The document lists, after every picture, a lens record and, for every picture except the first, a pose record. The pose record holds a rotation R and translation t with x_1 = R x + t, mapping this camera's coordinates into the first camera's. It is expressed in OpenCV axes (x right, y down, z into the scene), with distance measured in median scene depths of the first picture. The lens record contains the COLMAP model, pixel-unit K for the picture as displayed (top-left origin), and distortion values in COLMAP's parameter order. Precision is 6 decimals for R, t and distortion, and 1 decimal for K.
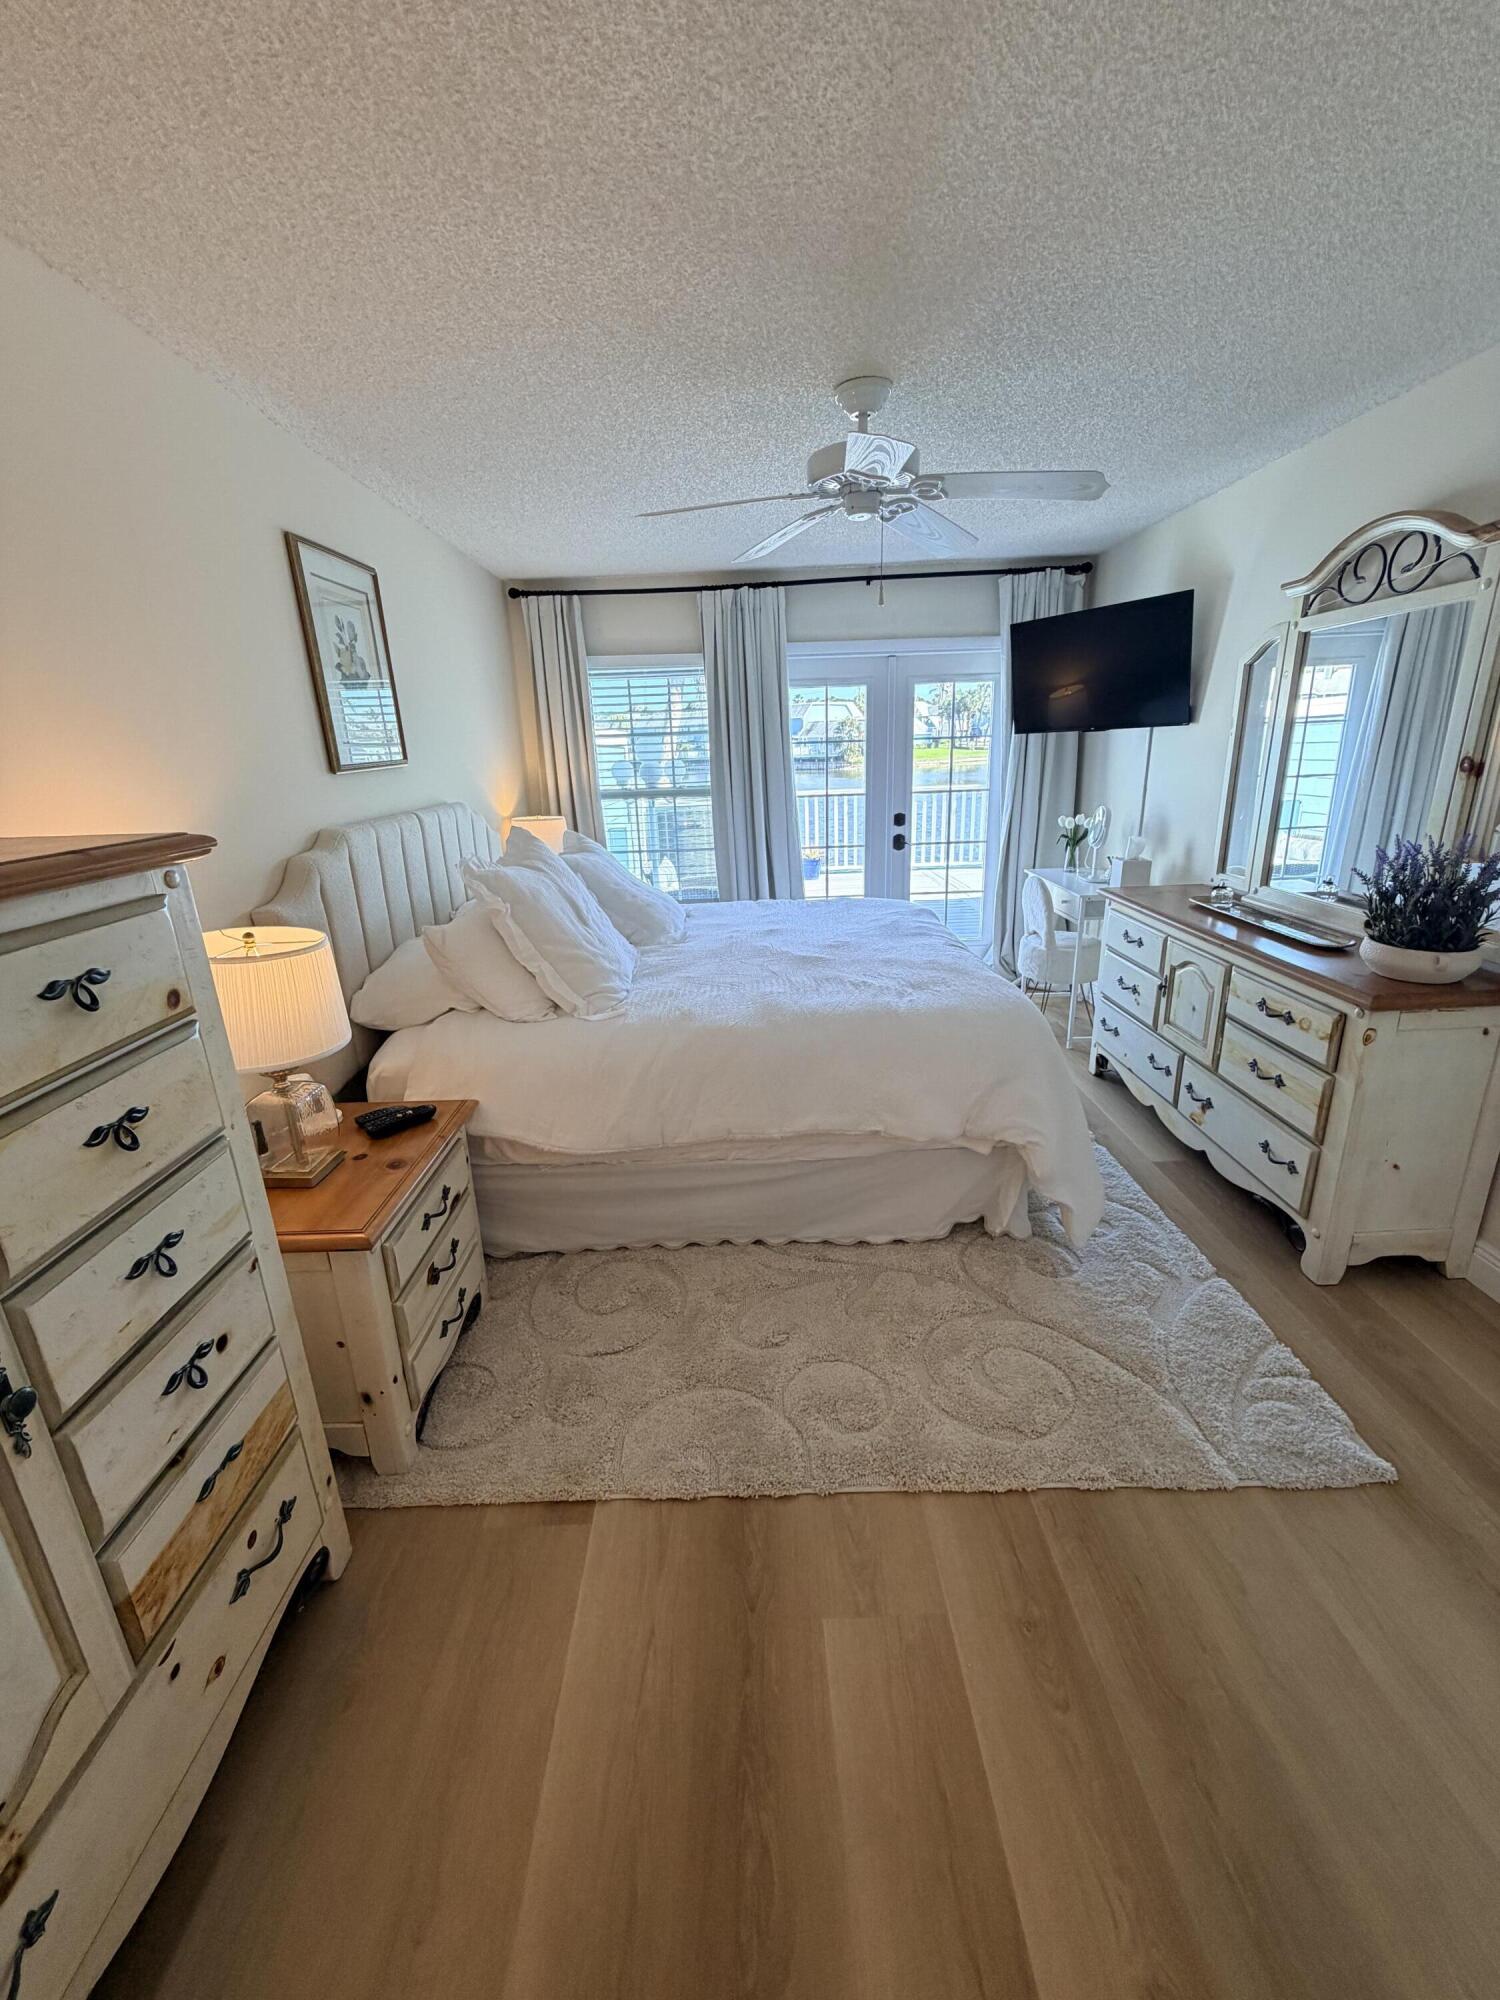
lens RADIAL K [[801.7, 0, 751.3], [0, 801.7, 993.1], [0, 0, 1]] dist [0.001446, 0.000227]
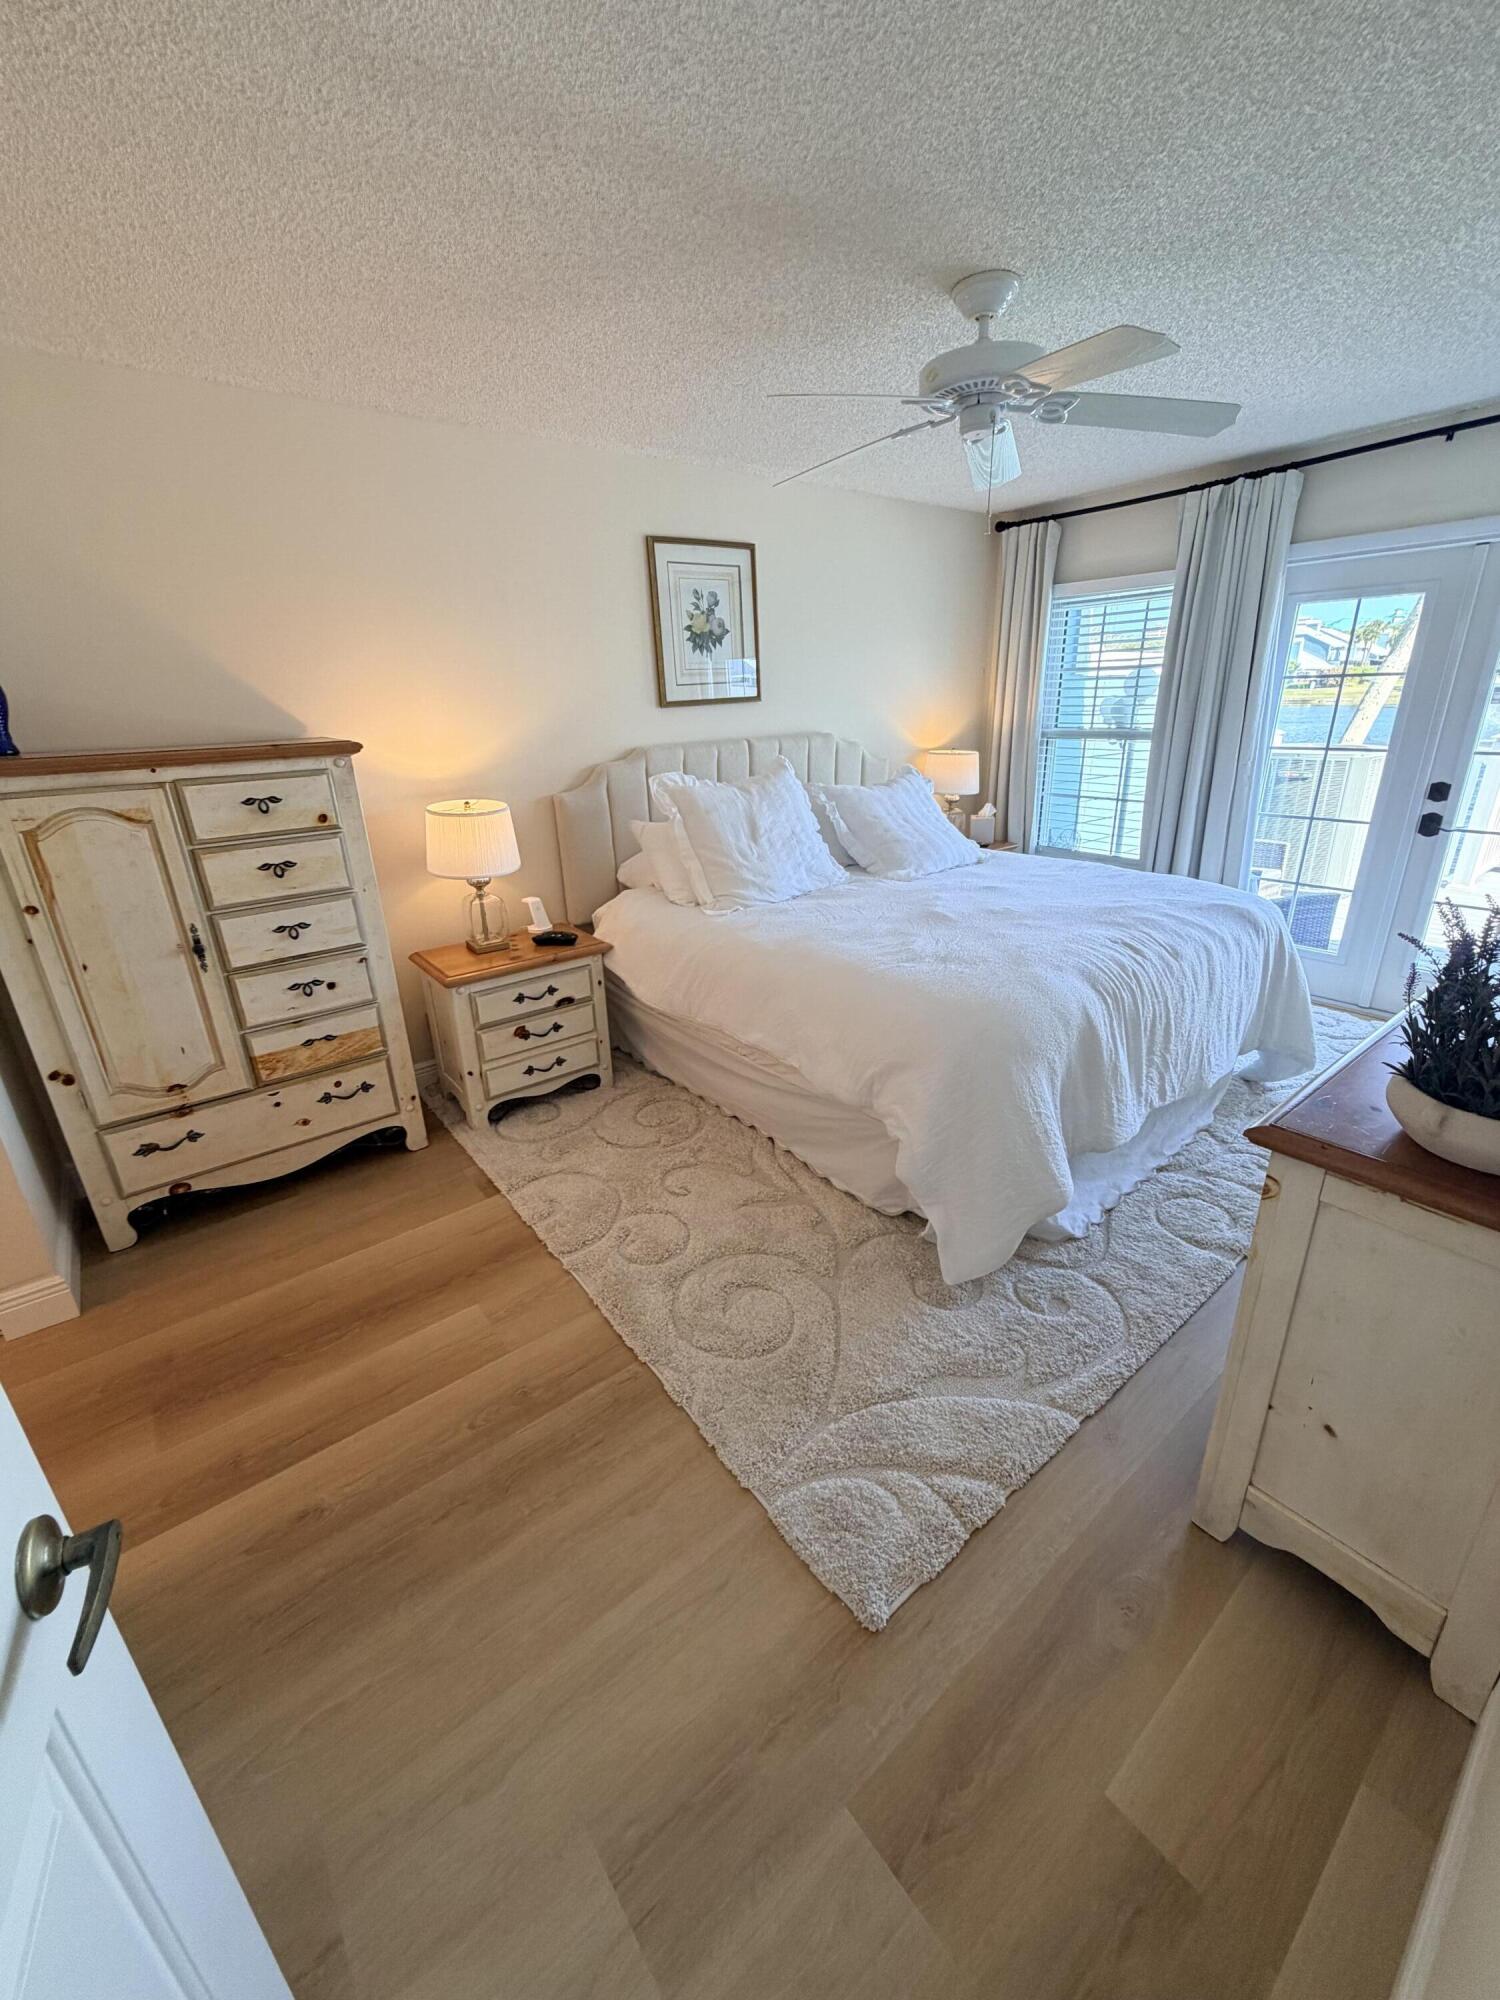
lens RADIAL K [[801.7, 0, 743.3], [0, 801.7, 993.4], [0, 0, 1]] dist [0.001446, 0.000227]
pose [[0.605520, 0.292051, -0.740305, 0.862060], [-0.226992, 0.954969, 0.191072, -0.107722], [0.762771, 0.052346, 0.644546, 0.254418]]
